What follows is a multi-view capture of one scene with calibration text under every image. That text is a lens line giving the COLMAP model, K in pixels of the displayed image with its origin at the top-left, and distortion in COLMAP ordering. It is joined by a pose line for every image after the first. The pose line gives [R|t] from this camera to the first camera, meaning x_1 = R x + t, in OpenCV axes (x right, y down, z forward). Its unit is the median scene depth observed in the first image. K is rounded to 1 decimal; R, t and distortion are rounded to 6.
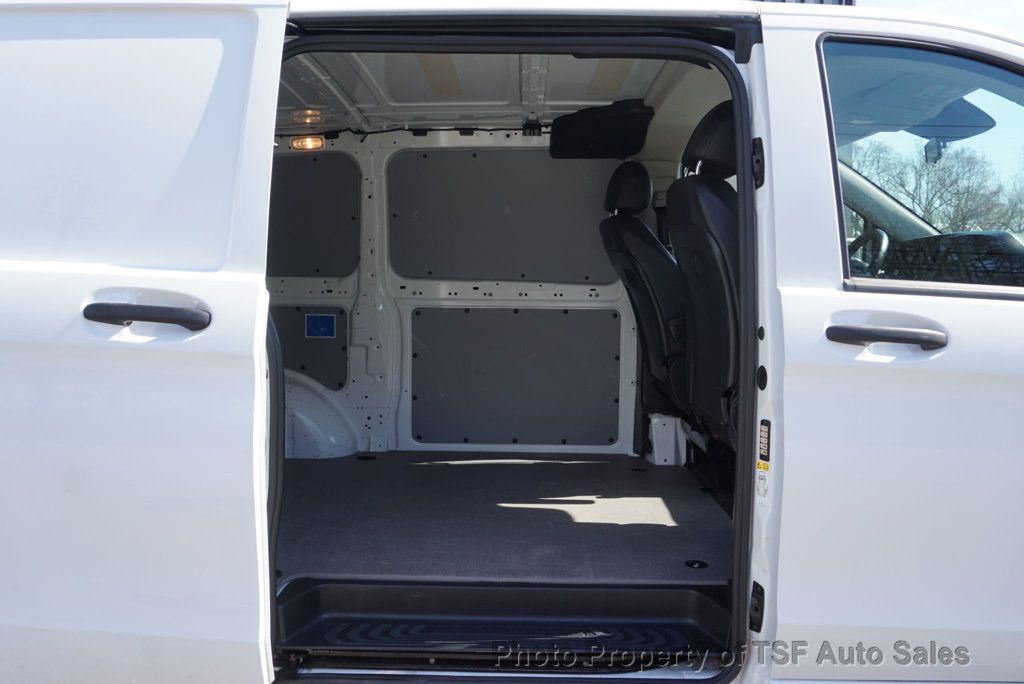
lens RADIAL K [[804.4, 0, 511.1], [0, 804.4, 349.6], [0, 0, 1]] dist [-0.020724, 0.008568]
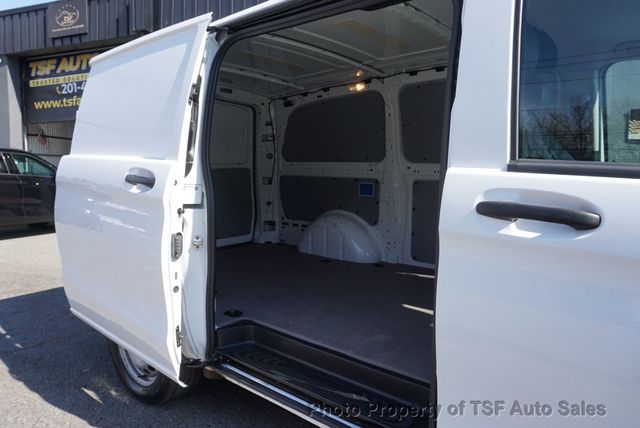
lens RADIAL K [[434.2, 0, 310.7], [0, 434.2, 217.8], [0, 0, 1]] dist [-0.027590, -0.000833]
pose [[0.777402, 0.068916, -0.625218, 0.281082], [-0.044580, 0.997517, 0.054524, -0.013826], [0.627423, -0.014515, 0.778544, 0.167642]]
